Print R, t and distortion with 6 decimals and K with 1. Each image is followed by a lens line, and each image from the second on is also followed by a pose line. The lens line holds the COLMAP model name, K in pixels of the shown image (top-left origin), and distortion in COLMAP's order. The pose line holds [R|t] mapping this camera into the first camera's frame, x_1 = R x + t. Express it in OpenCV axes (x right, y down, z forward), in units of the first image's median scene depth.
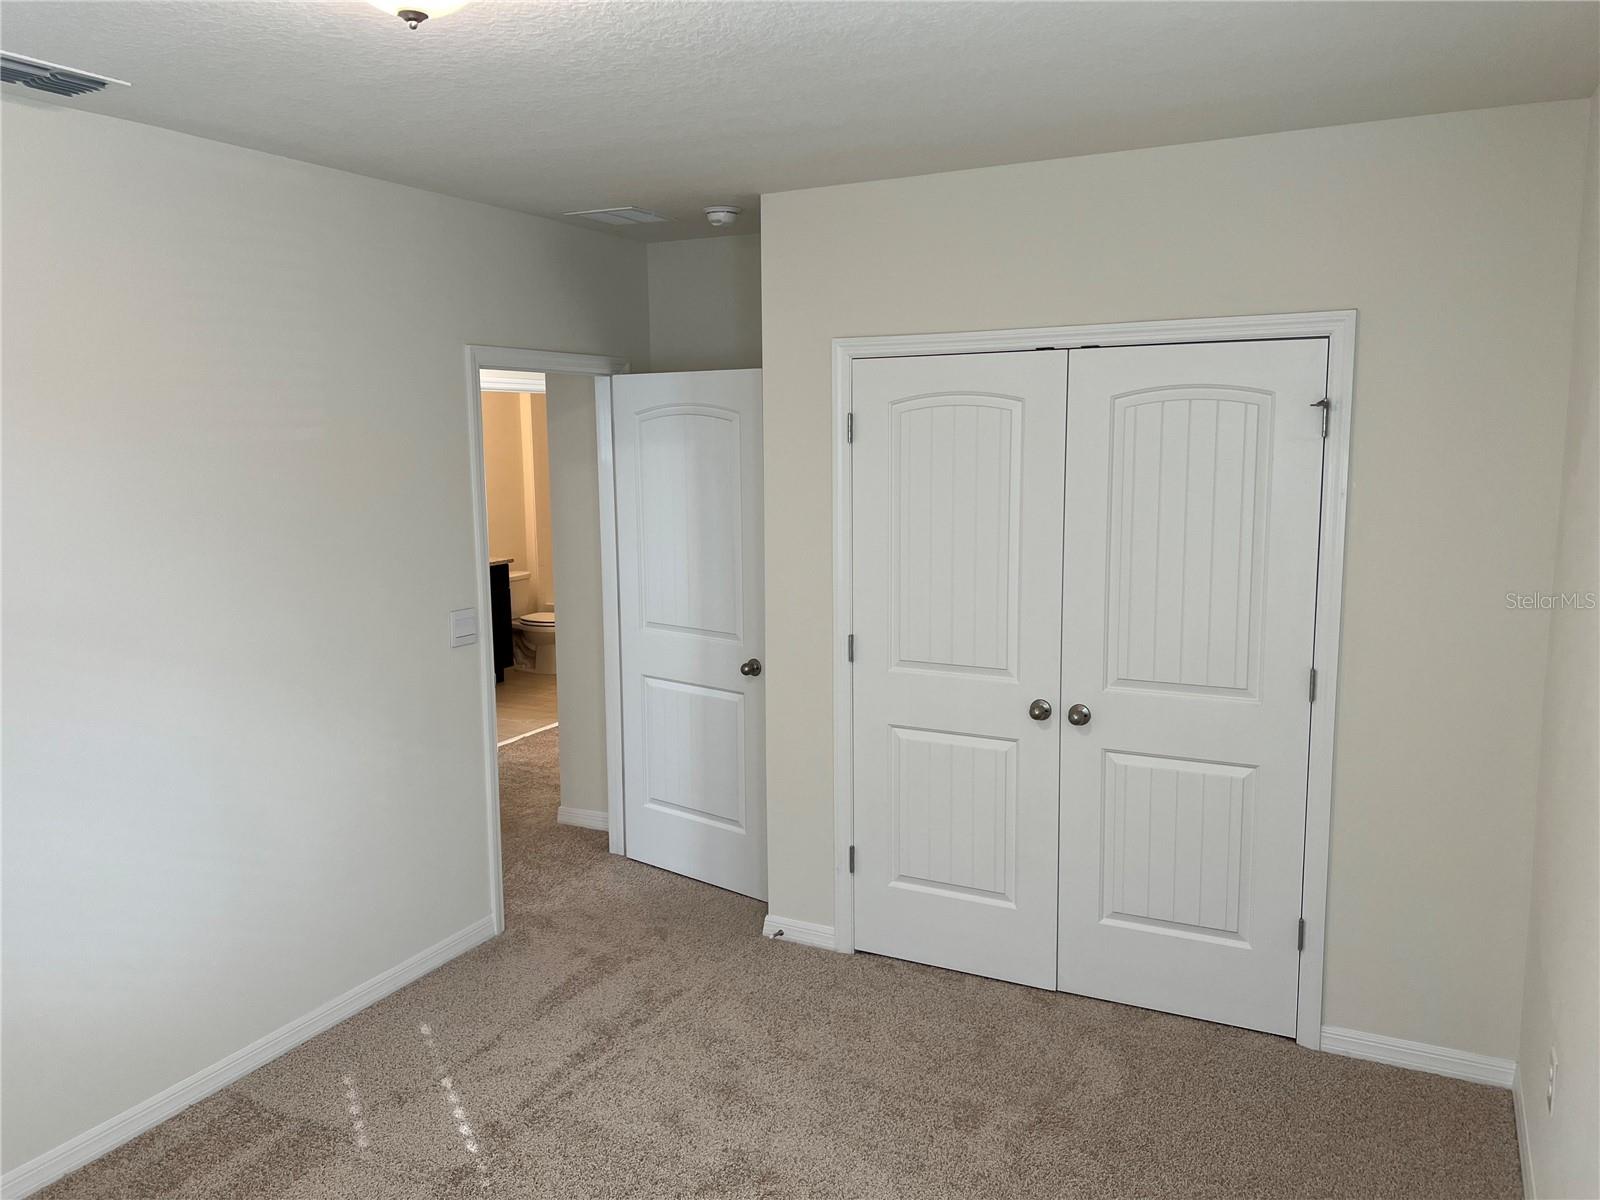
lens RADIAL K [[1187.8, 0, 800.0], [0, 1187.8, 600.0], [0, 0, 1]] dist [0.091046, -0.109446]
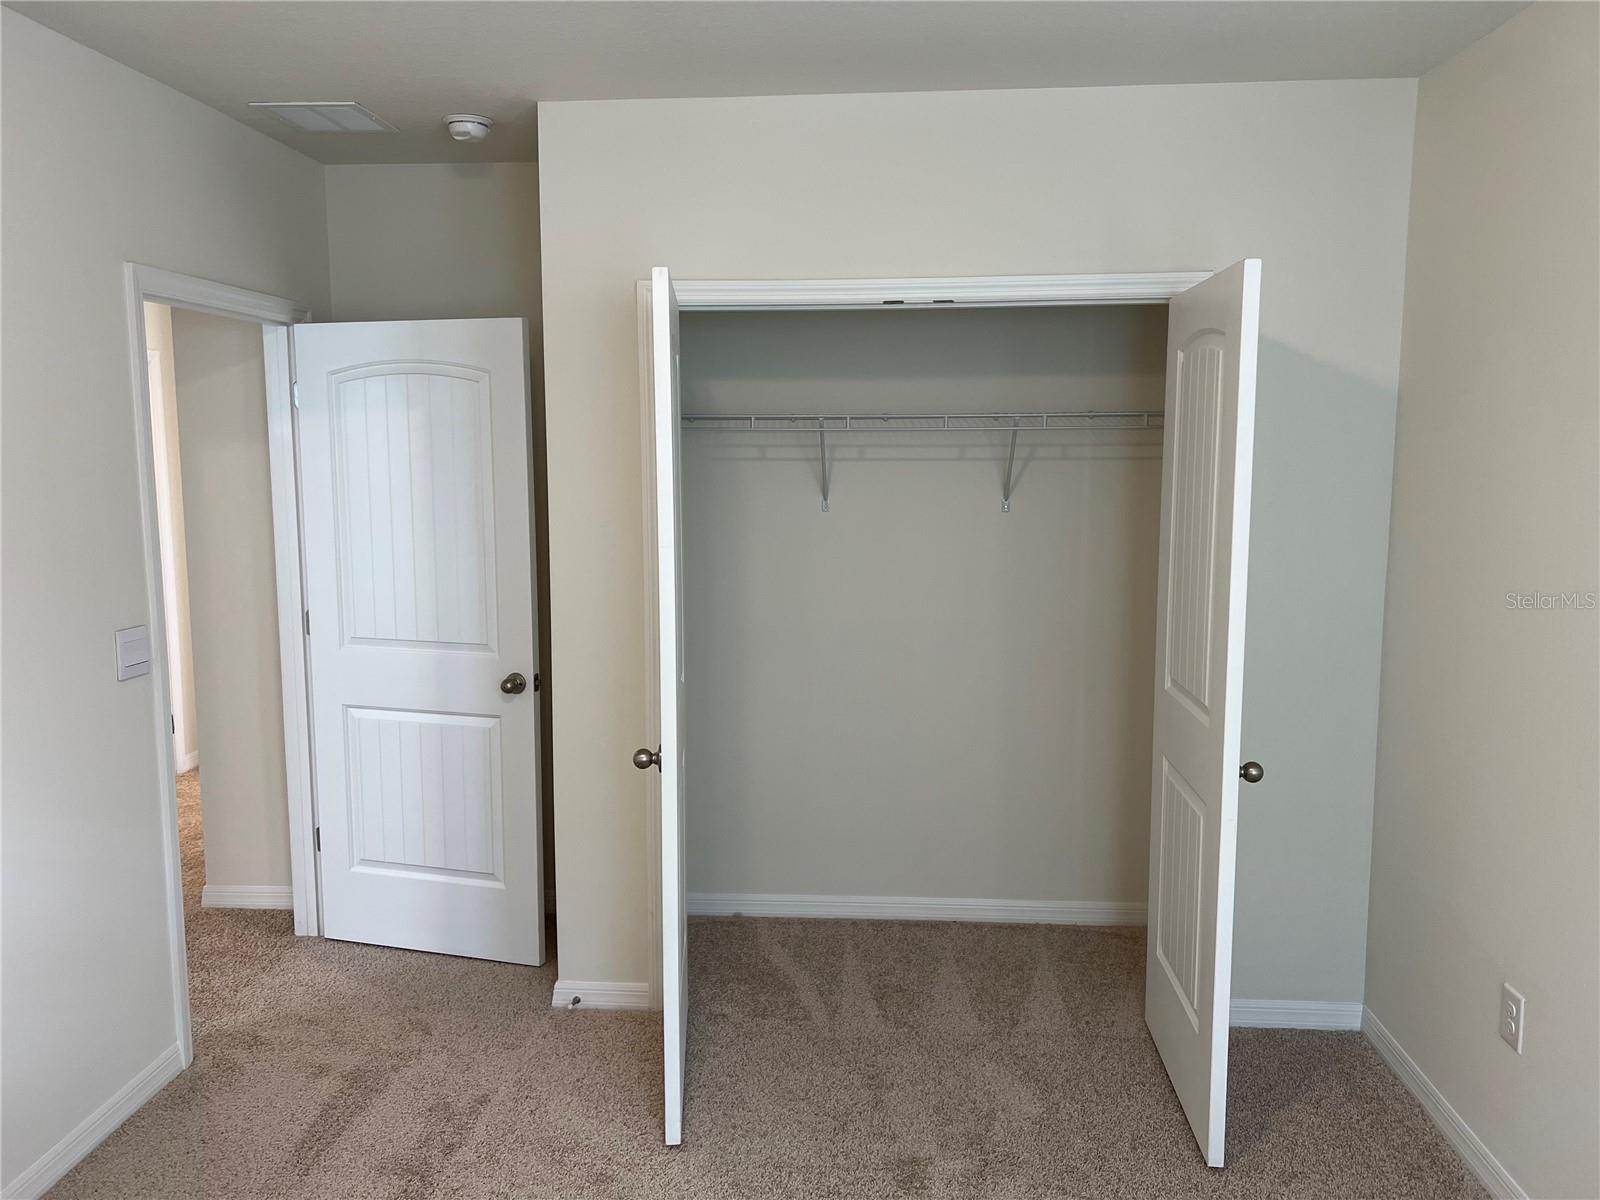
lens RADIAL K [[1199.5, 0, 800.0], [0, 1199.5, 600.0], [0, 0, 1]] dist [0.052435, -0.047728]
pose [[0.920856, -0.039345, 0.387913, -0.177140], [0.044920, 0.998976, -0.005312, 0.012212], [-0.387307, 0.022316, 0.921681, 0.154555]]
